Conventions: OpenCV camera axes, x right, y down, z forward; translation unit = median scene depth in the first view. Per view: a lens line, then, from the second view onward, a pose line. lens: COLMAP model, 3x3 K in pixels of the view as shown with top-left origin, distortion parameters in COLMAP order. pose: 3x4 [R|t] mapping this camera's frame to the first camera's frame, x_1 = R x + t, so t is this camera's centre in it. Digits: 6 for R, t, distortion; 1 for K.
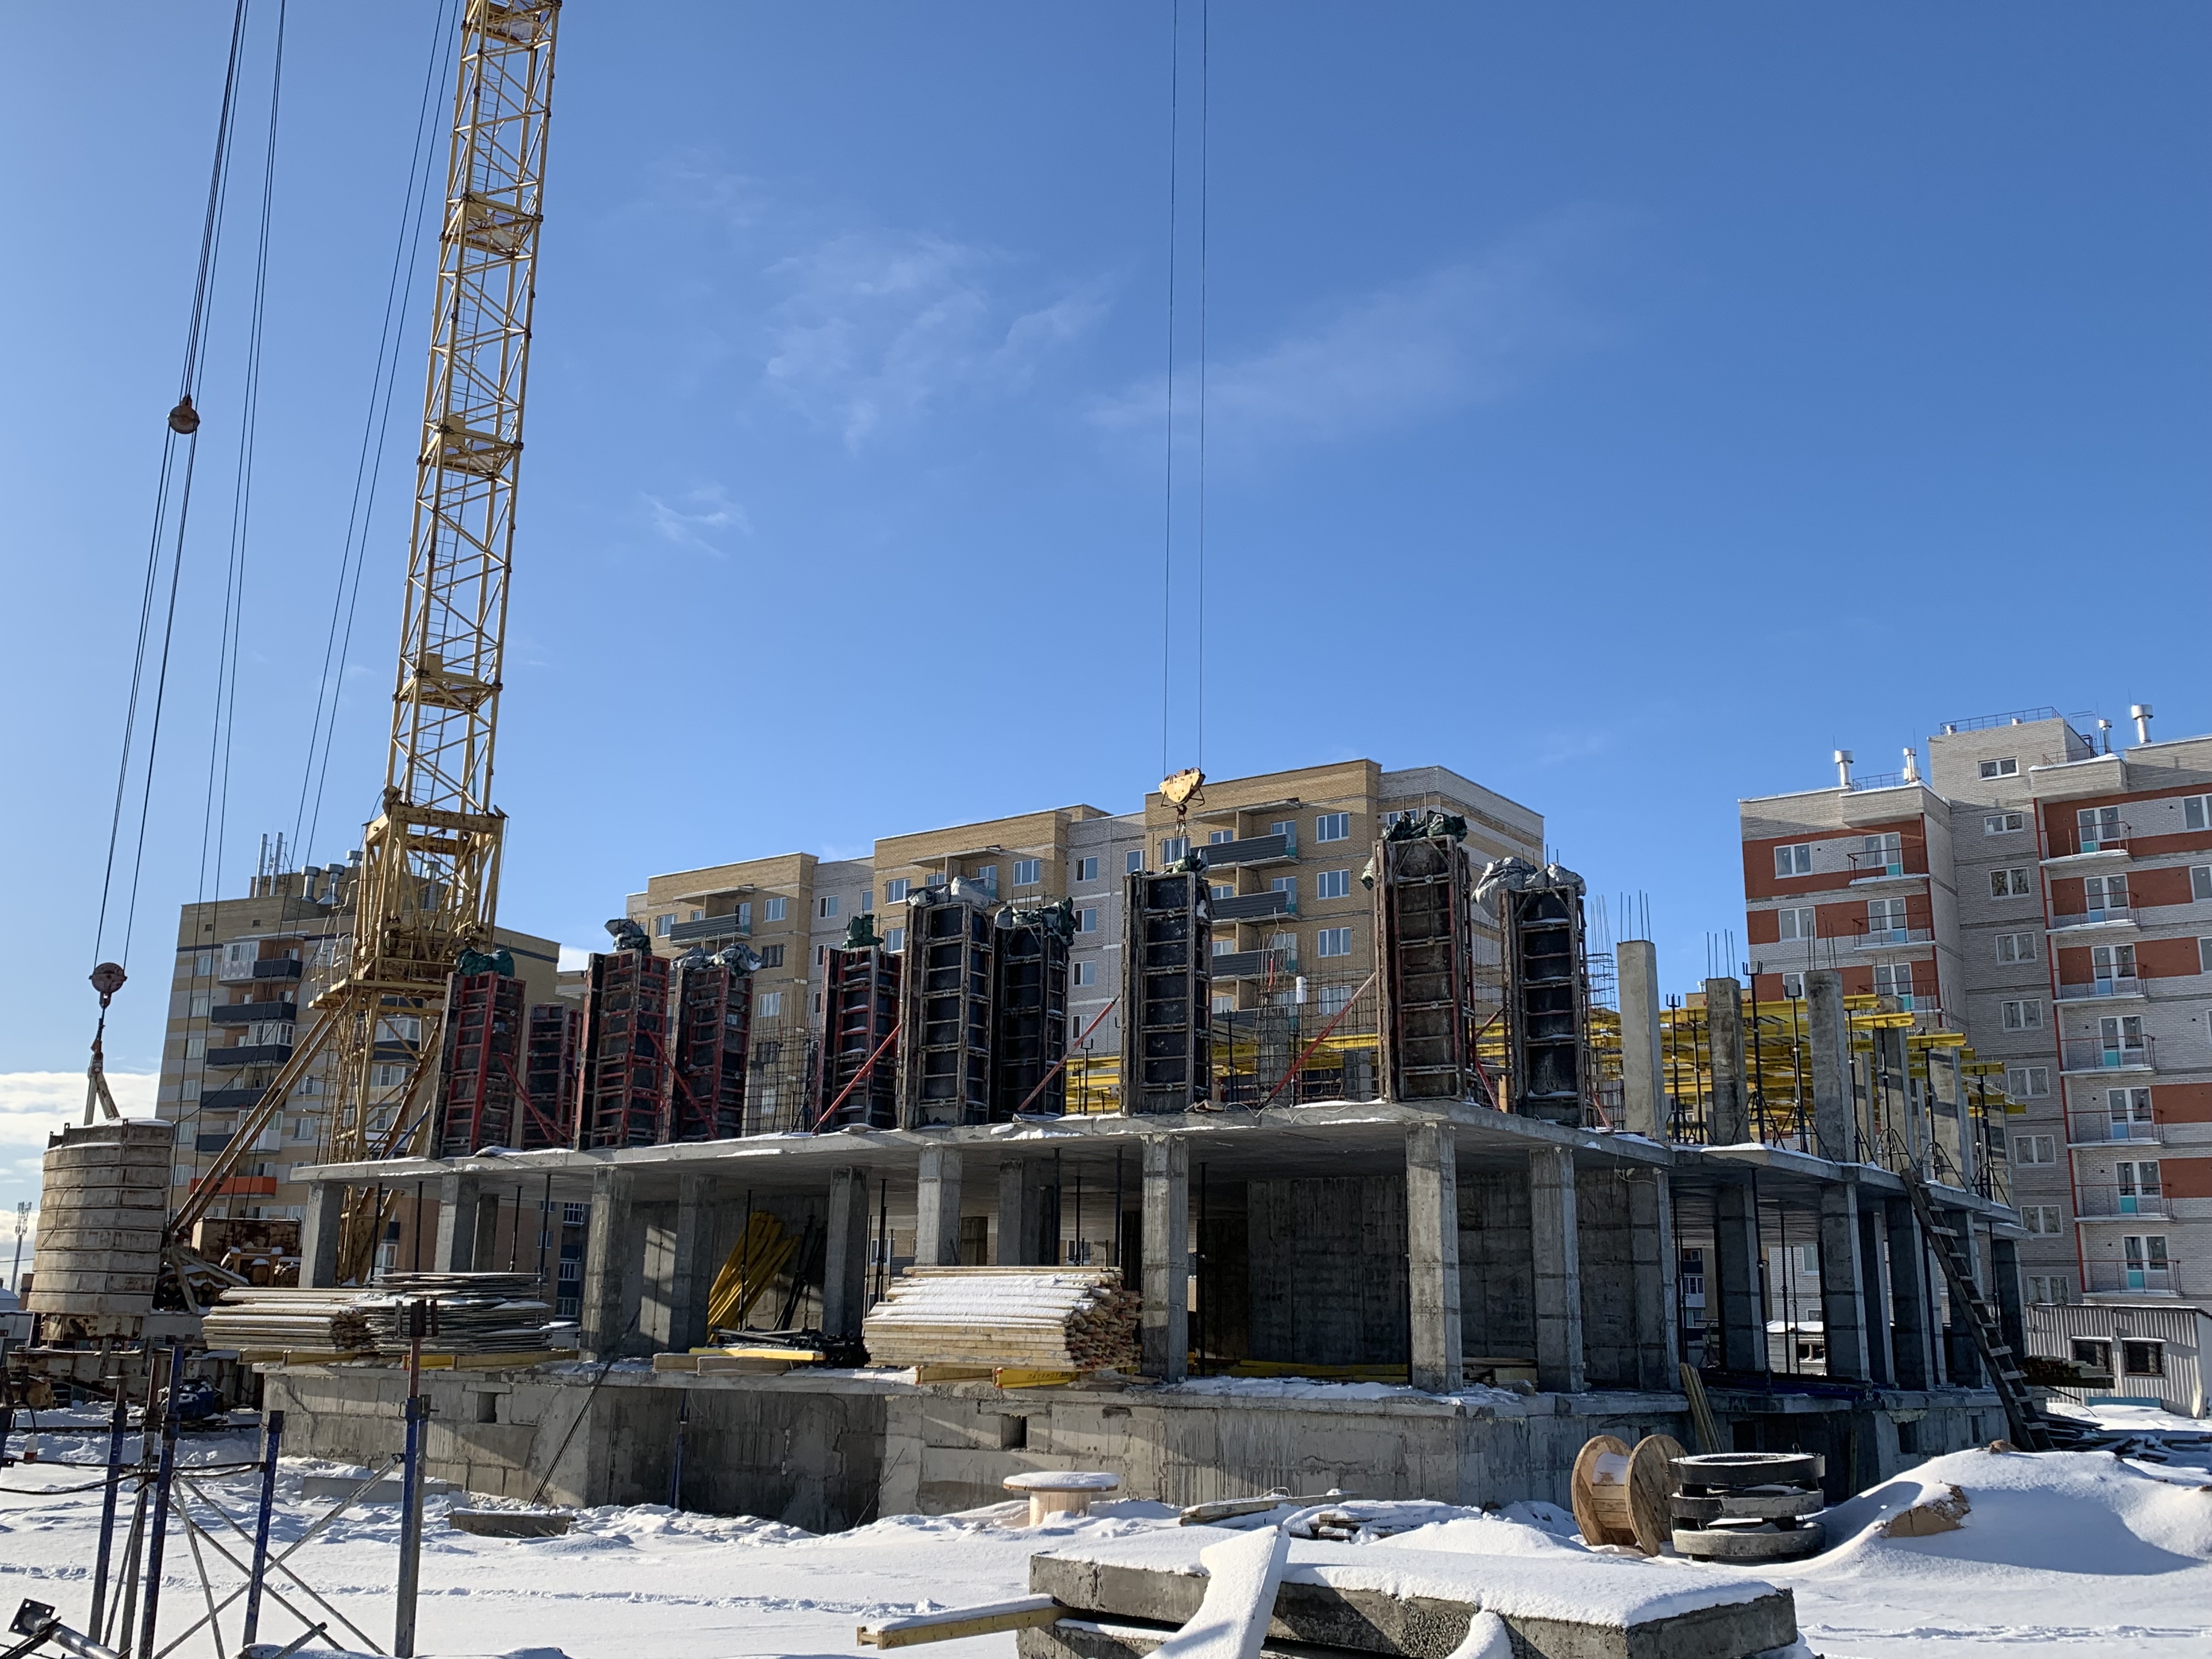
lens RADIAL K [[2054.1, 0, 1100.2], [0, 2054.1, 830.1], [0, 0, 1]] dist [0.023172, 0.000000]
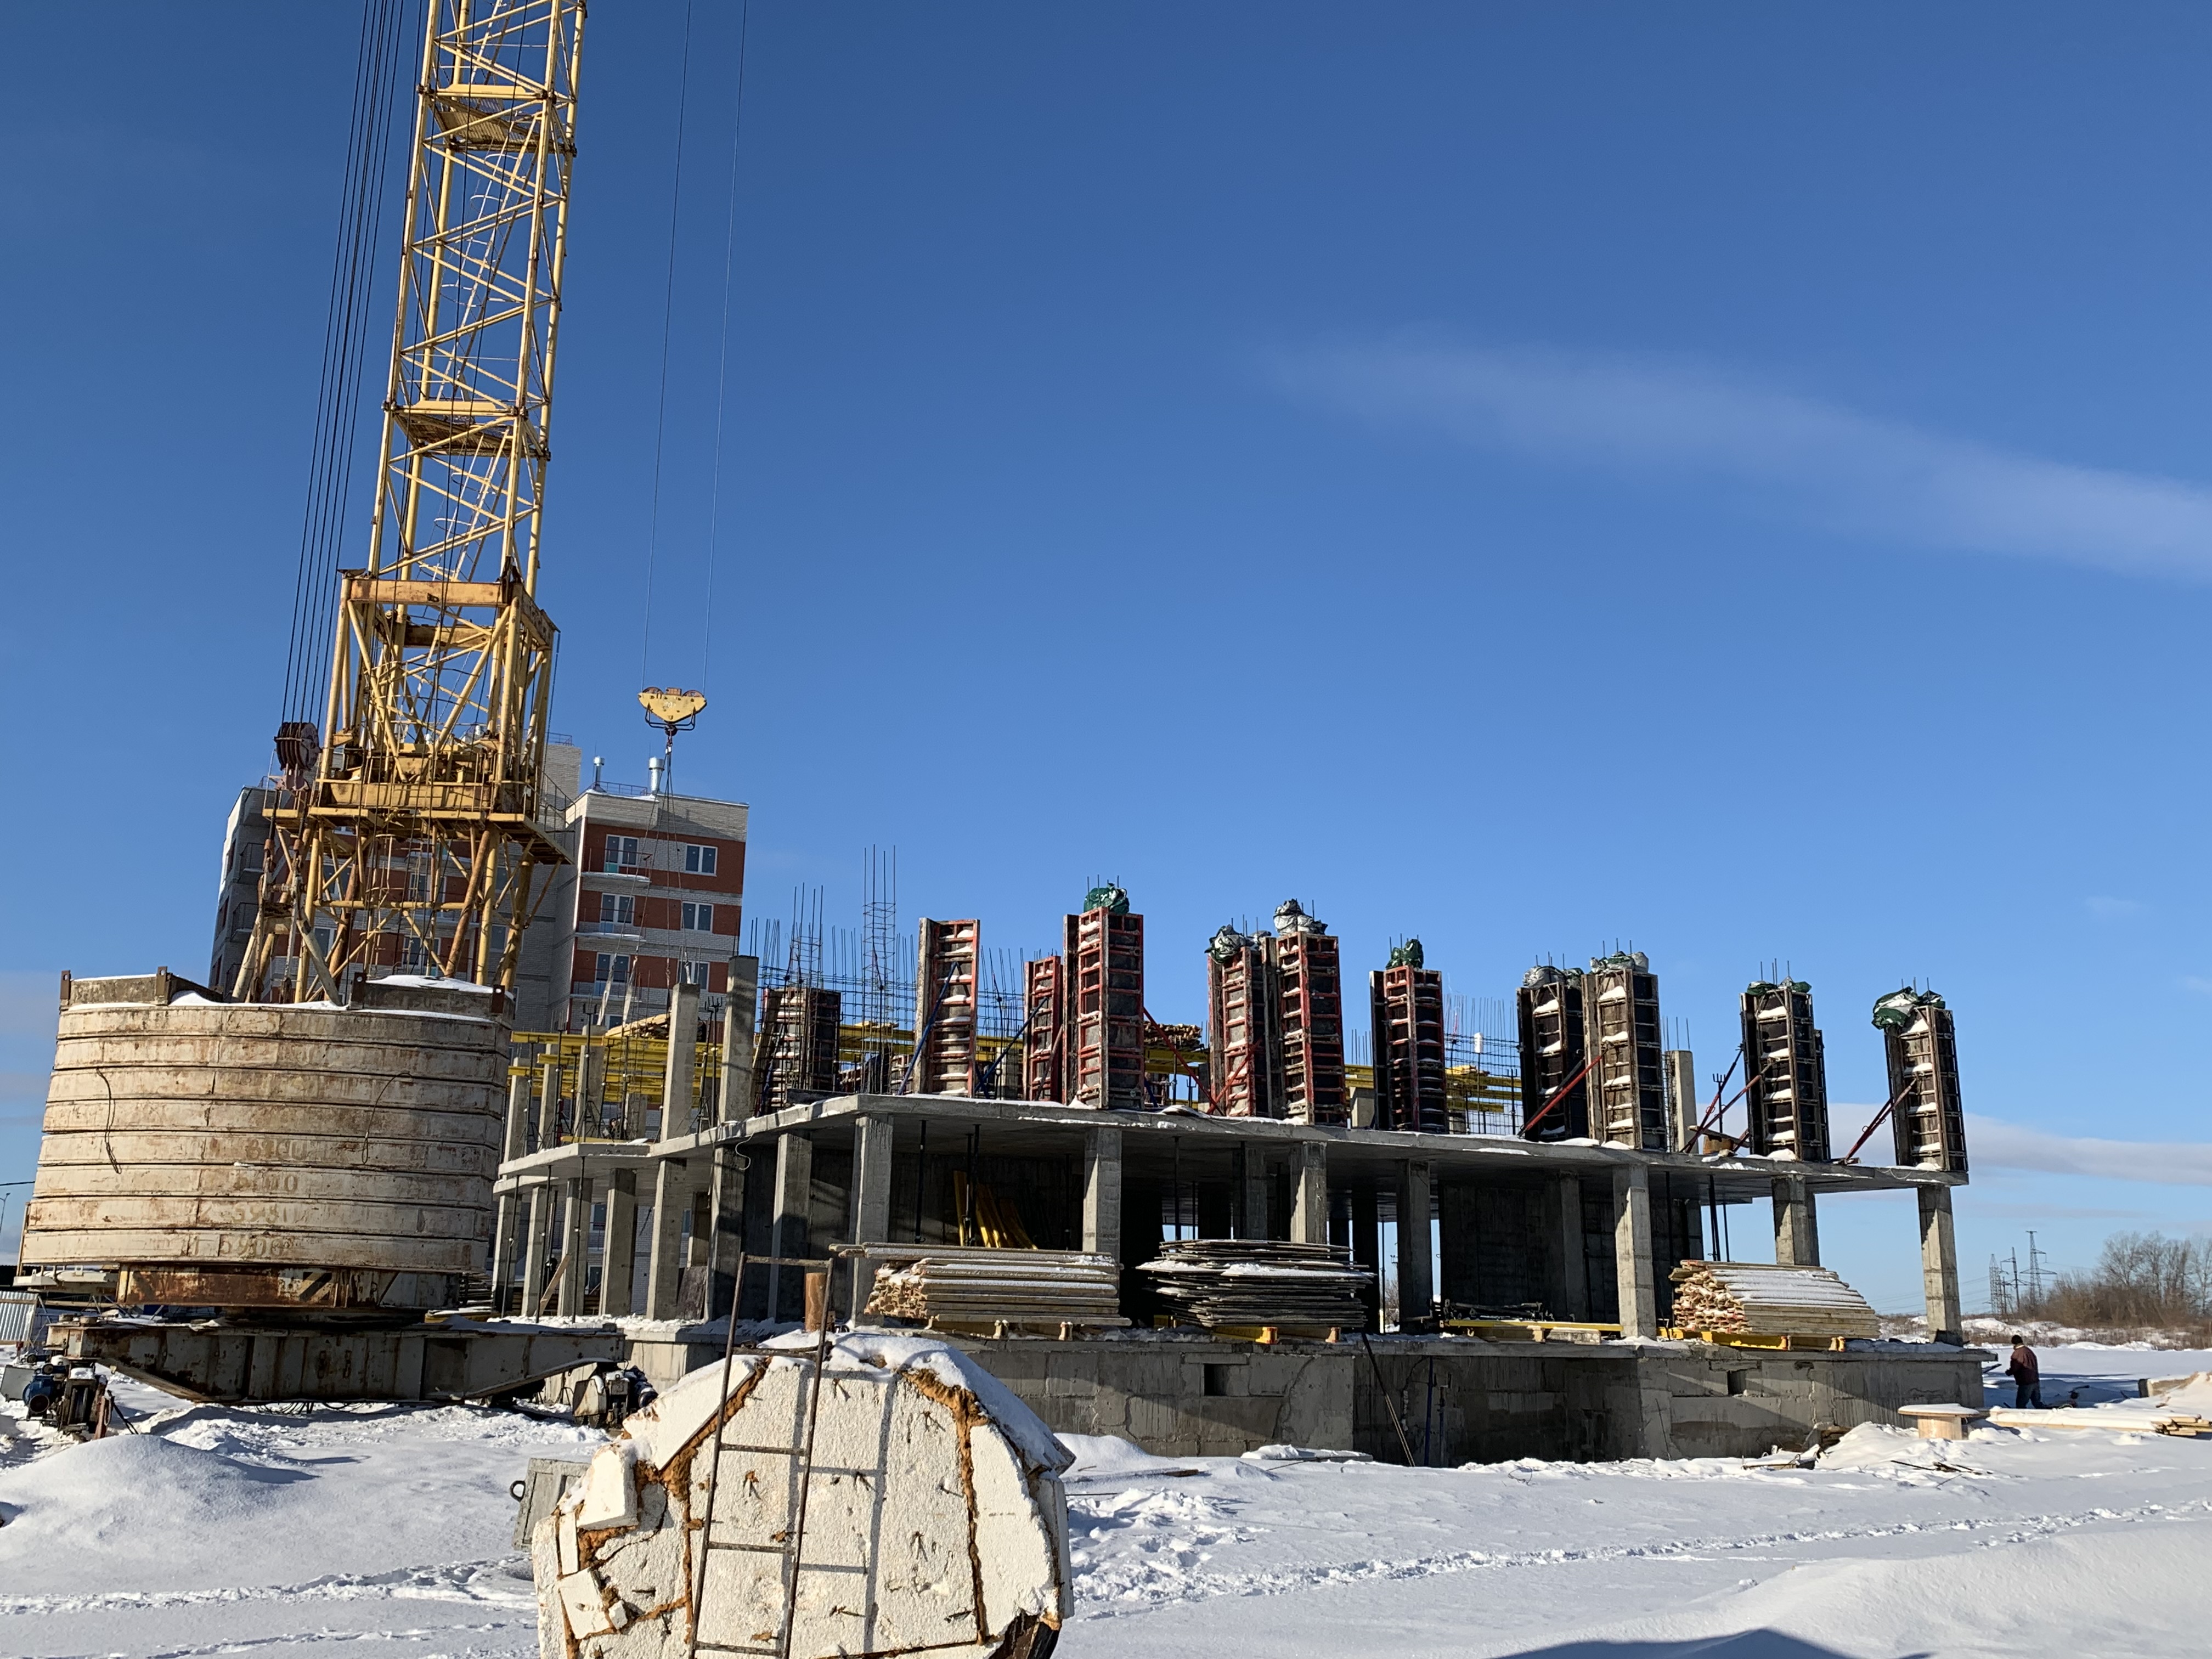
lens RADIAL K [[2054.1, 0, 1101.0], [0, 2054.1, 824.3], [0, 0, 1]] dist [0.023172, 0.000000]
pose [[0.440791, 0.201701, 0.874654, -1.232115], [-0.225195, 0.968111, -0.109764, 0.145942], [-0.868902, -0.148585, 0.472157, 0.632686]]
